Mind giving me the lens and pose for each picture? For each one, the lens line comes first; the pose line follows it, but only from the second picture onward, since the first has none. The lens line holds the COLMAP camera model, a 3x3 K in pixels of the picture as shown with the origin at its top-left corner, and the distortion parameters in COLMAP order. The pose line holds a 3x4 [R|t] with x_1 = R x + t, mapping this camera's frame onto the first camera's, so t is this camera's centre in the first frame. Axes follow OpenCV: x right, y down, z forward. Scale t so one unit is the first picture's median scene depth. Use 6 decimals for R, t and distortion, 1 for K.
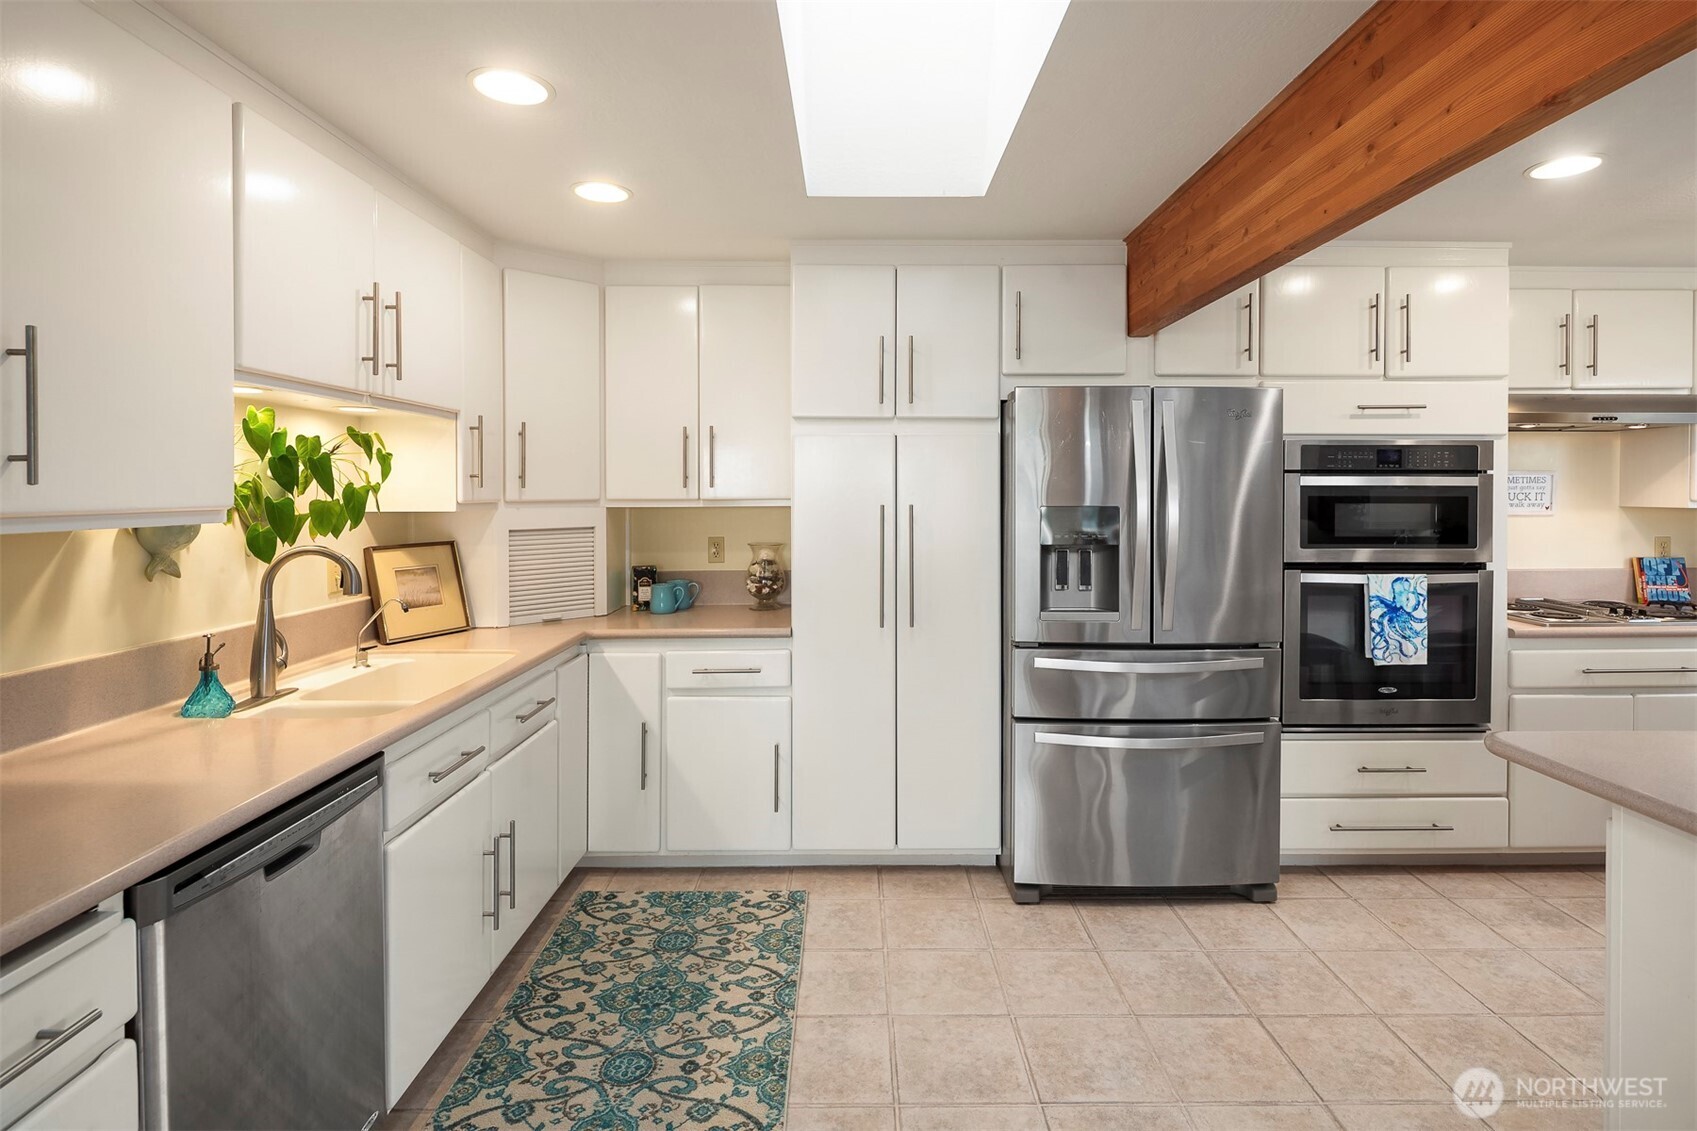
lens RADIAL K [[774.1, 0, 820.9], [0, 774.1, 515.9], [0, 0, 1]] dist [0.002687, -0.000181]
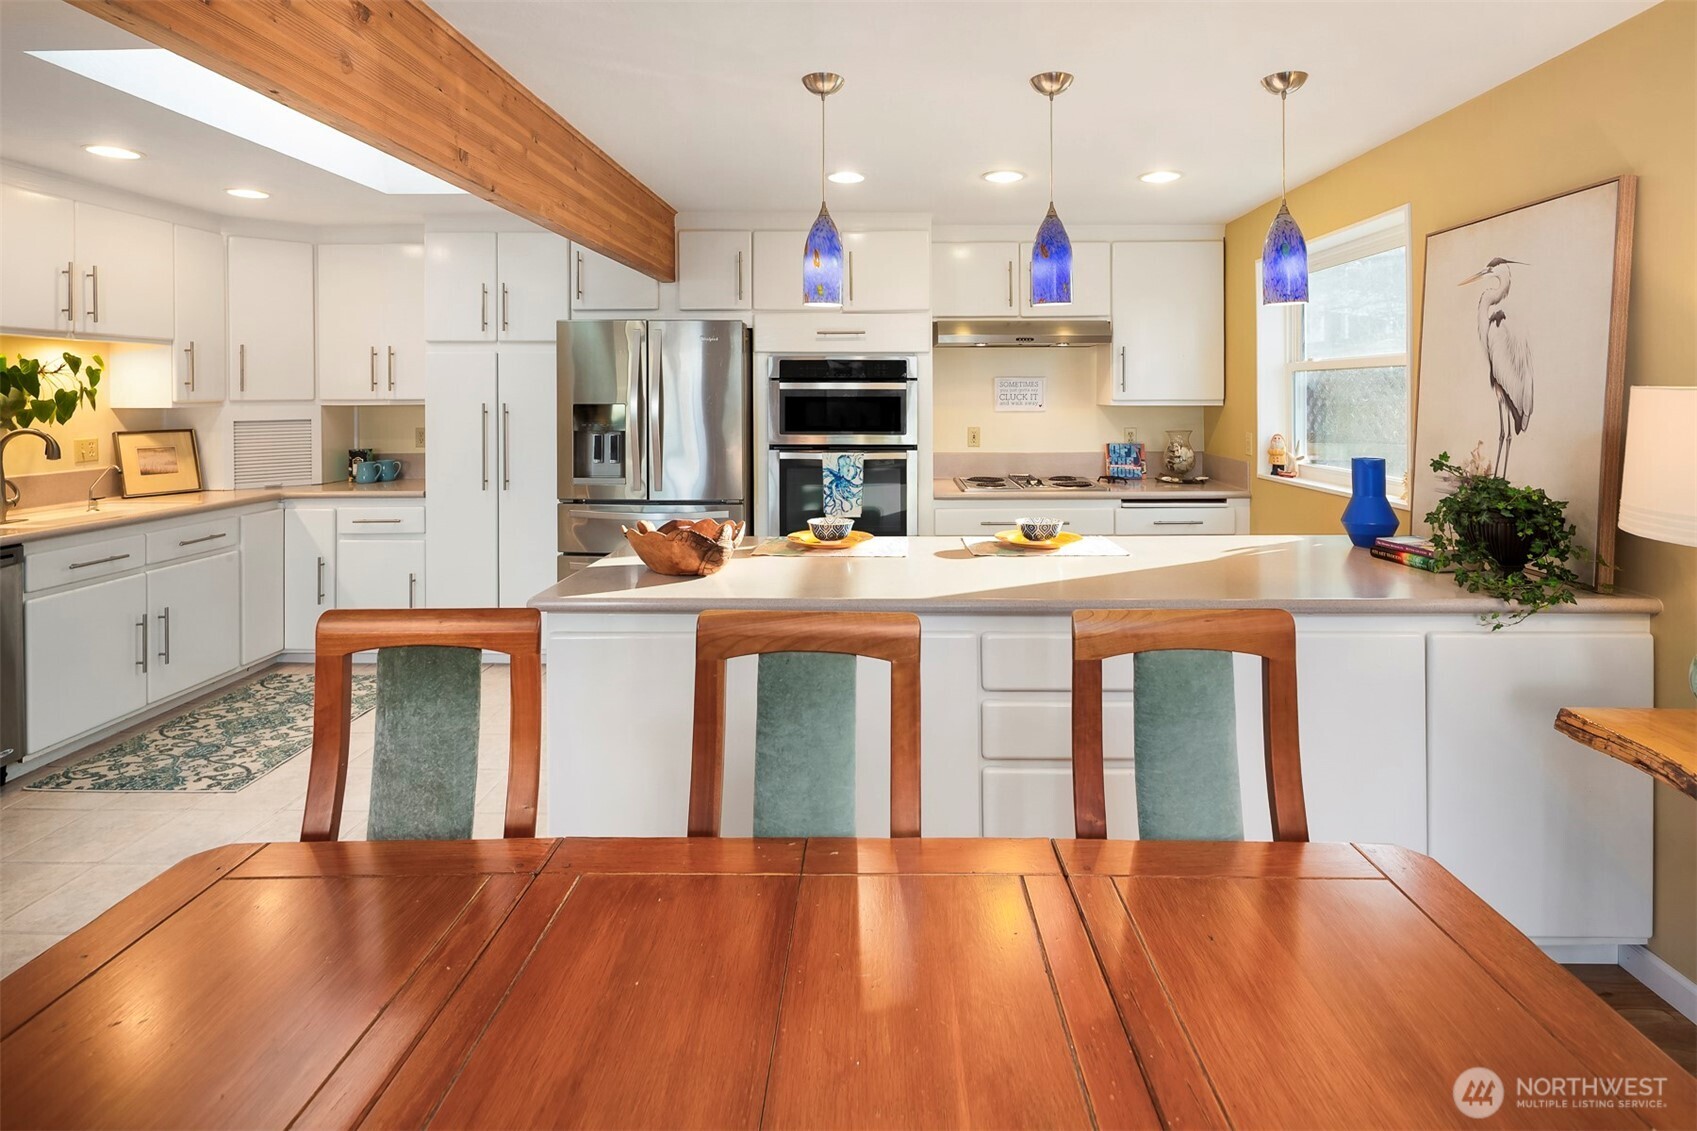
lens RADIAL K [[783.6, 0, 858.9], [0, 783.6, 418.2], [0, 0, 1]] dist [-0.015059, 0.000161]
pose [[0.999857, 0.000411, -0.016900, 0.790384], [-0.000410, 1.000000, 0.000057, 0.012588], [0.016900, -0.000050, 0.999857, -0.408085]]
